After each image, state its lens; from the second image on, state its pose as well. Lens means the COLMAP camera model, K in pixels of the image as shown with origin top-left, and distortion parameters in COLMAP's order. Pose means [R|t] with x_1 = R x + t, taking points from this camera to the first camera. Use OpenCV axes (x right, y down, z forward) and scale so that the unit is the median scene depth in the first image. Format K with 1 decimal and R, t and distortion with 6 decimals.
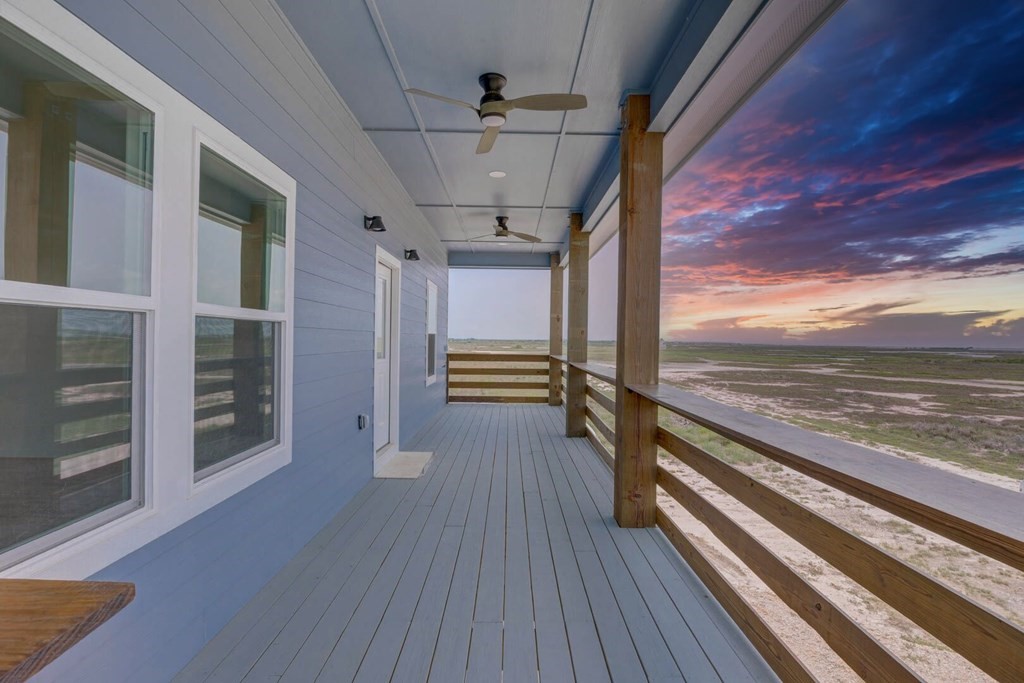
lens RADIAL K [[492.2, 0, 523.2], [0, 492.2, 352.5], [0, 0, 1]] dist [-0.003442, 0.000039]
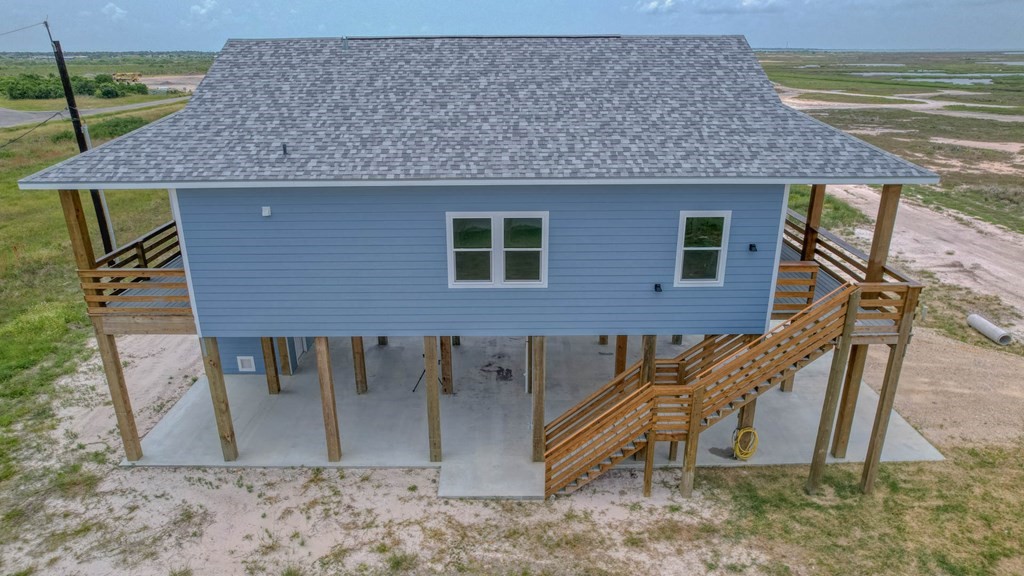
lens RADIAL K [[655.6, 0, 508.0], [0, 655.6, 285.6], [0, 0, 1]] dist [-0.072236, 0.060641]
pose [[0.999617, -0.010615, -0.025550, -0.152298], [0.018255, 0.946979, 0.320776, -0.087789], [0.020791, -0.321120, 0.946810, -0.299558]]
